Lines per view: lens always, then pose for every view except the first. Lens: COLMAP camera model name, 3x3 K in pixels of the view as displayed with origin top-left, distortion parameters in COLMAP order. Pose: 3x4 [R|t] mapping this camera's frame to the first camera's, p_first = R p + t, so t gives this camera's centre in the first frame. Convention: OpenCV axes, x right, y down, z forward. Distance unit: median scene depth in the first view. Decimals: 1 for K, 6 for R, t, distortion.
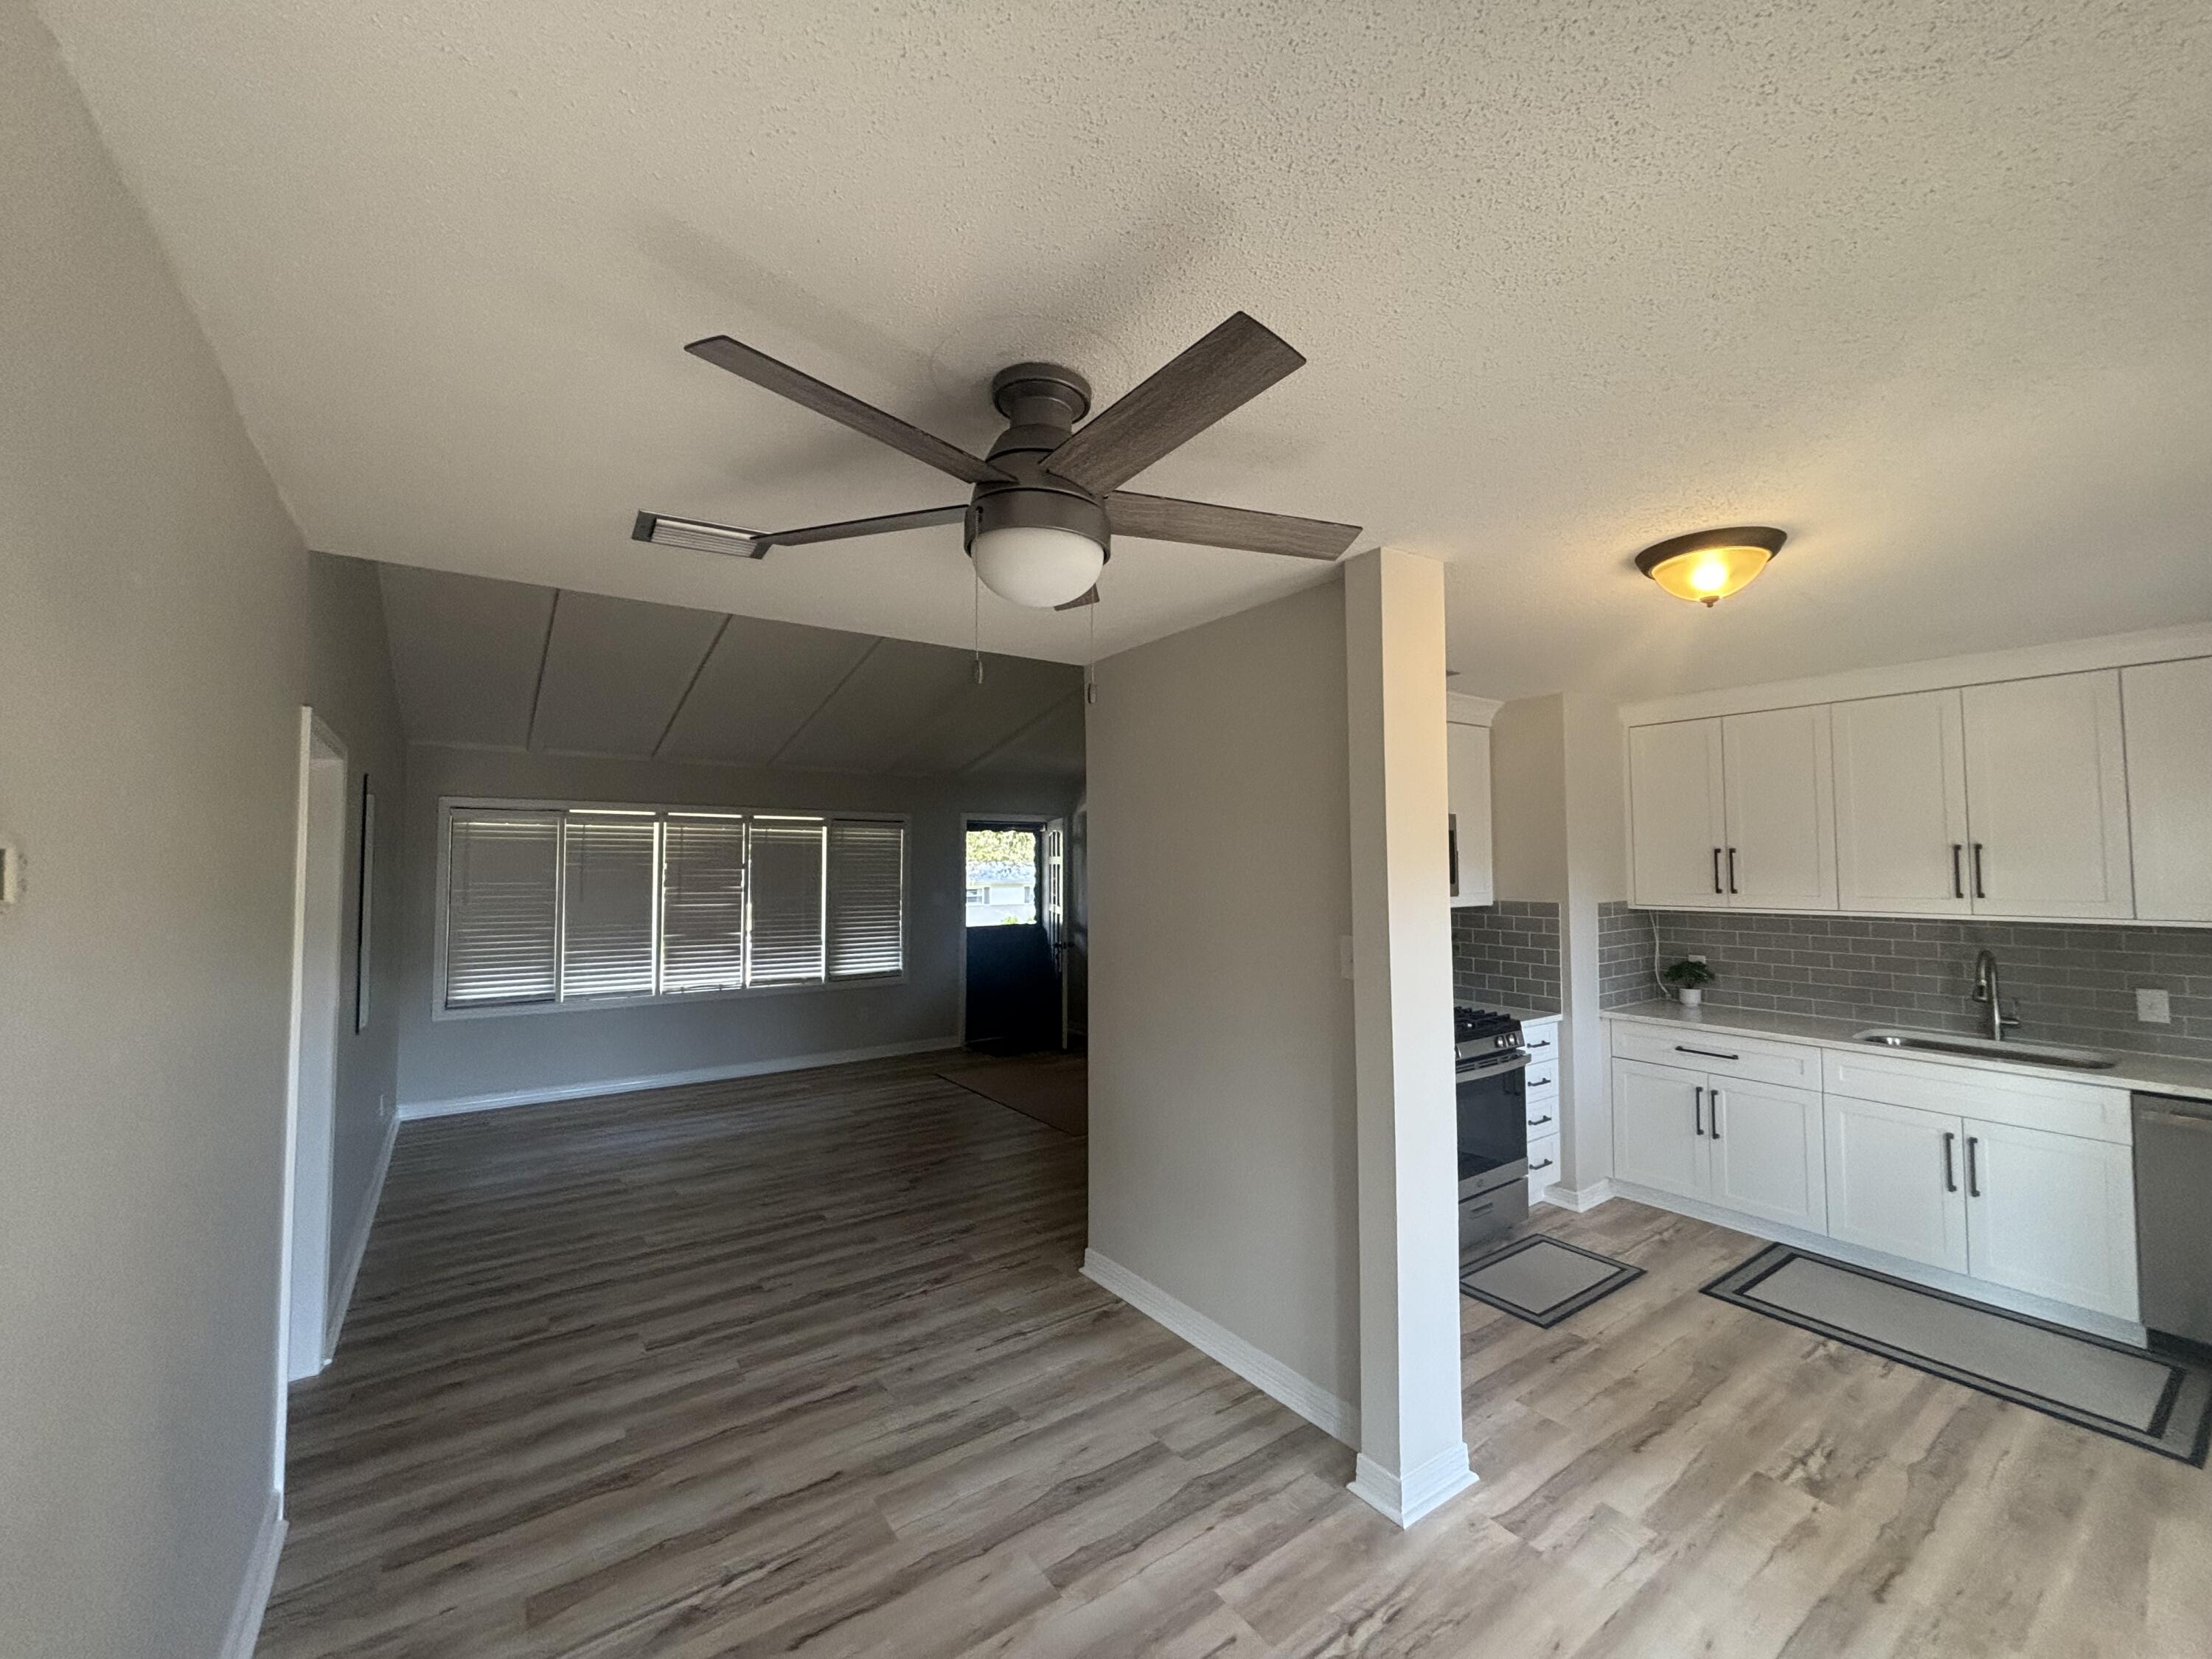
lens RADIAL K [[889.3, 0, 1106.0], [0, 889.3, 829.5], [0, 0, 1]] dist [-0.000689, 0.000277]
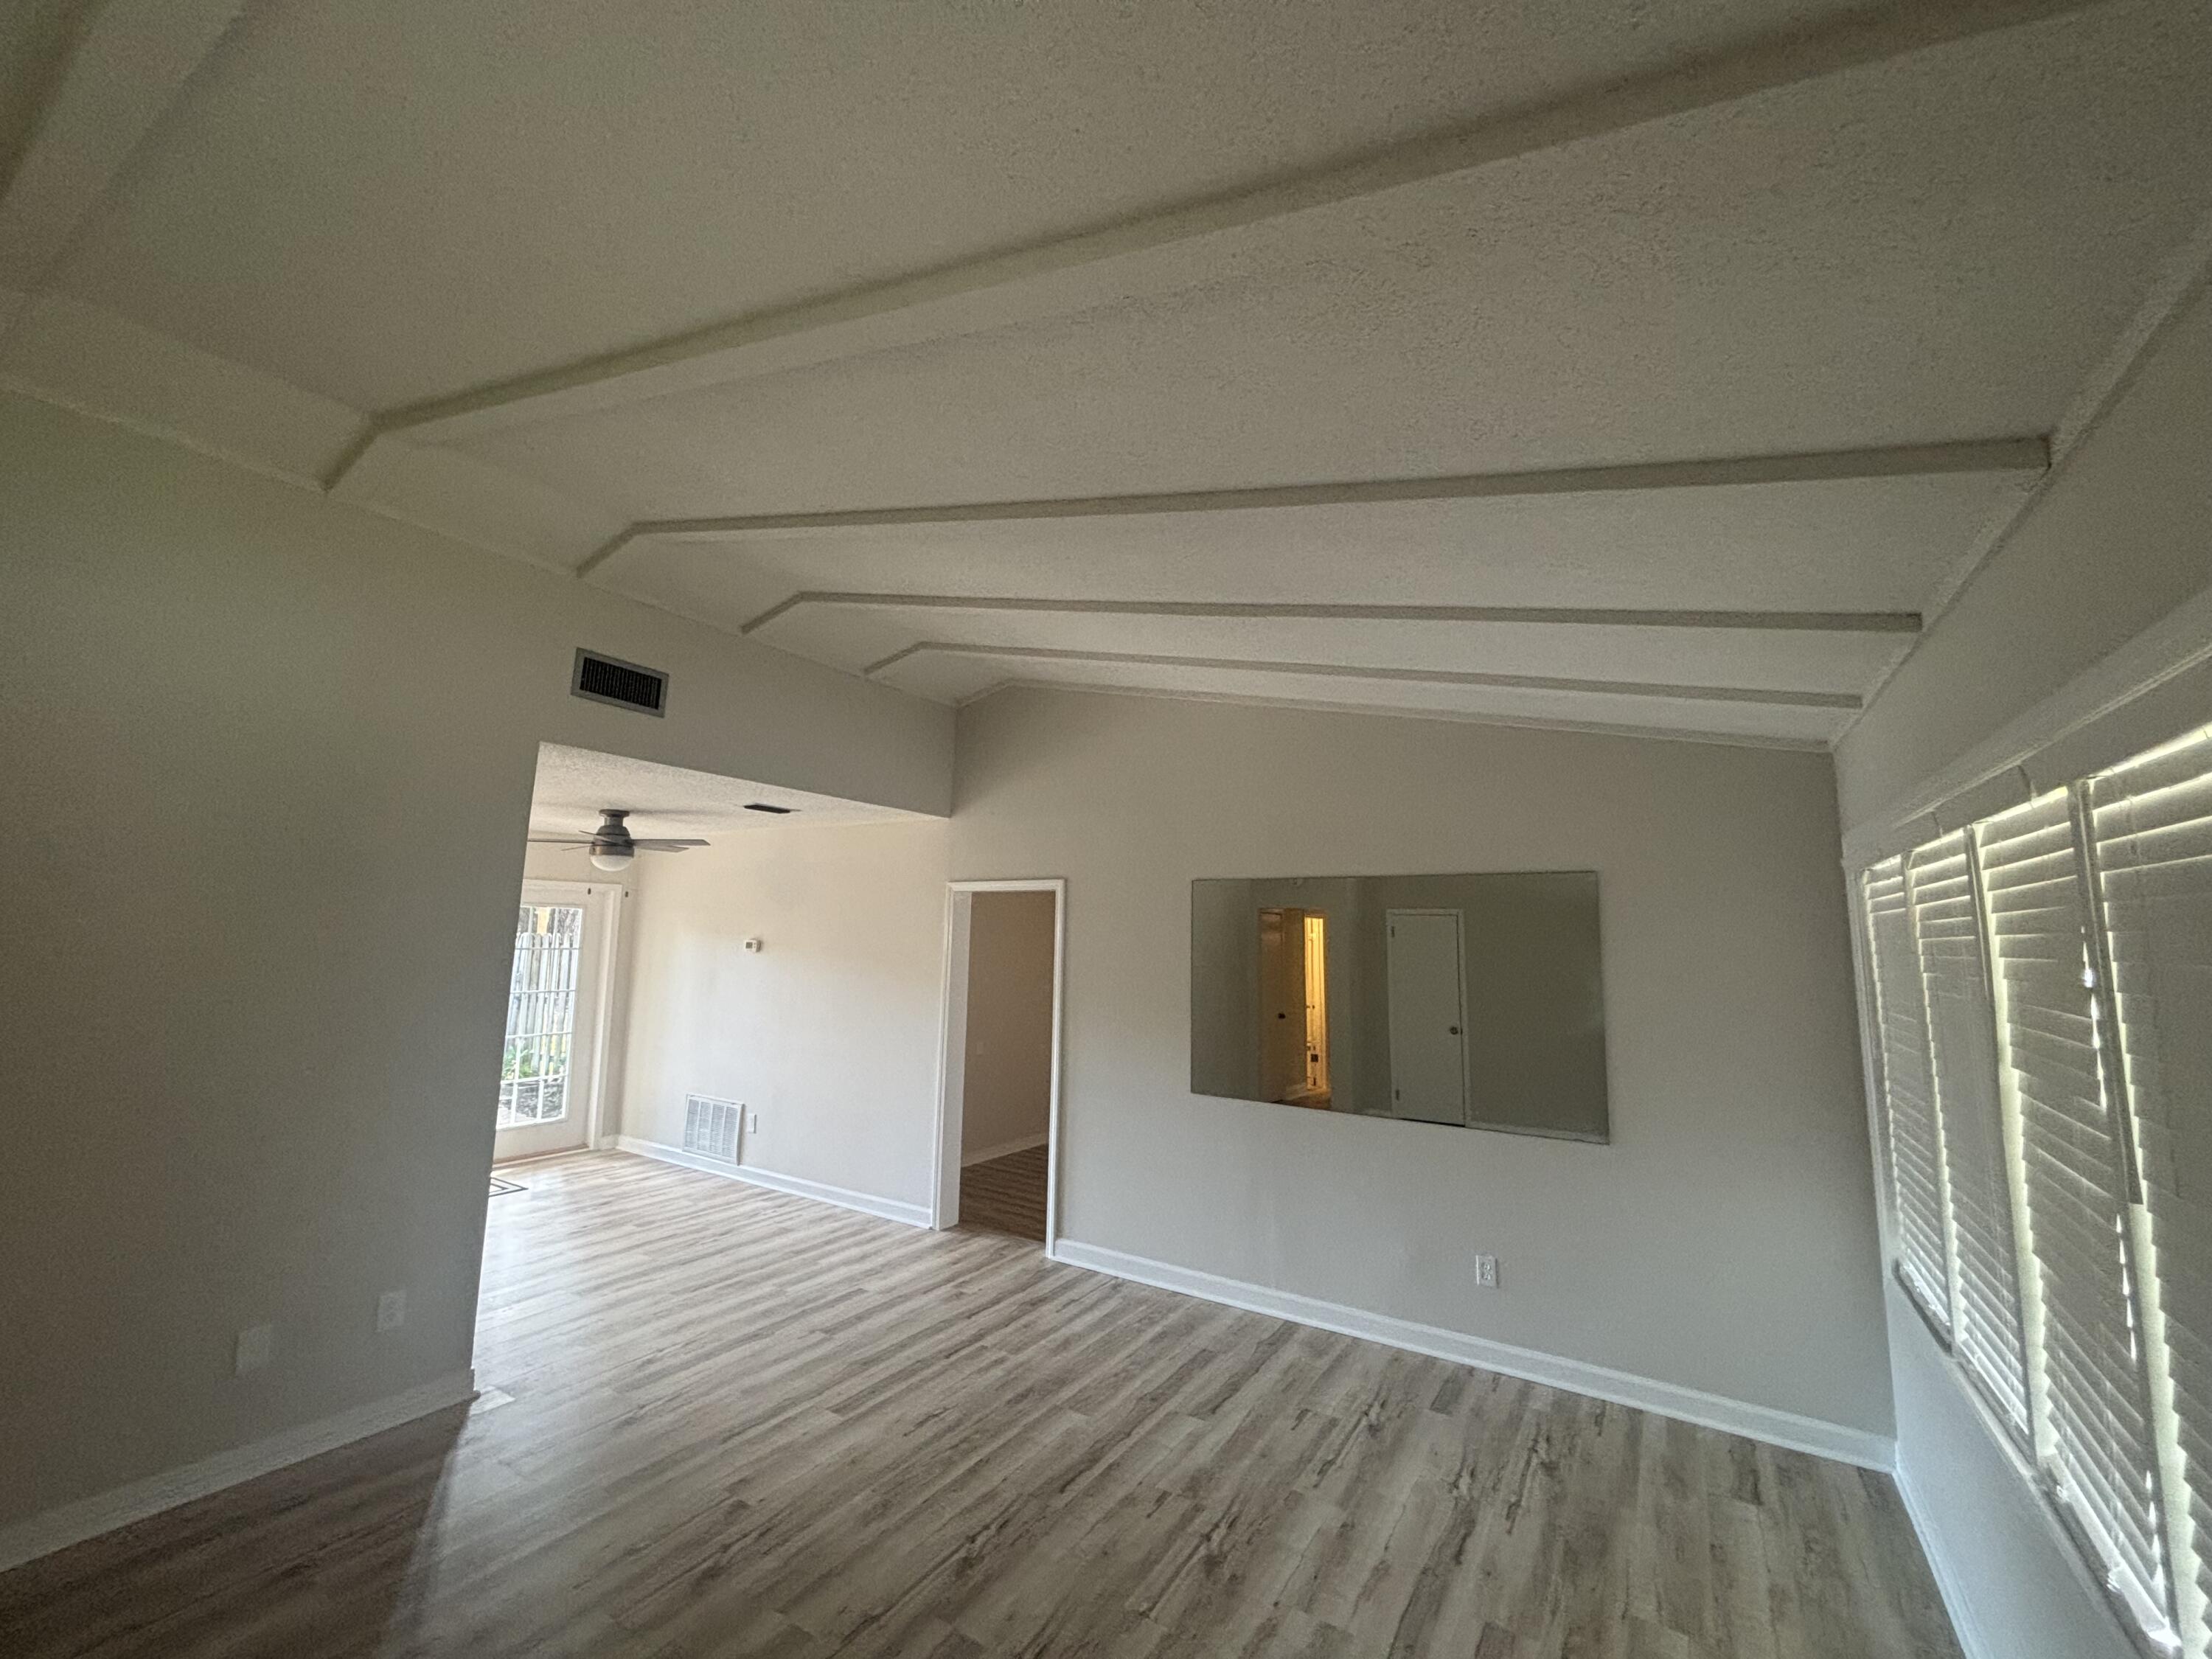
lens RADIAL K [[889.3, 0, 1106.0], [0, 889.3, 829.5], [0, 0, 1]] dist [-0.000689, 0.000277]
pose [[-0.926996, -0.061023, -0.370073, -0.231891], [-0.000630, 0.986928, -0.161160, 0.061602], [0.375070, -0.149161, -0.914917, 1.976890]]
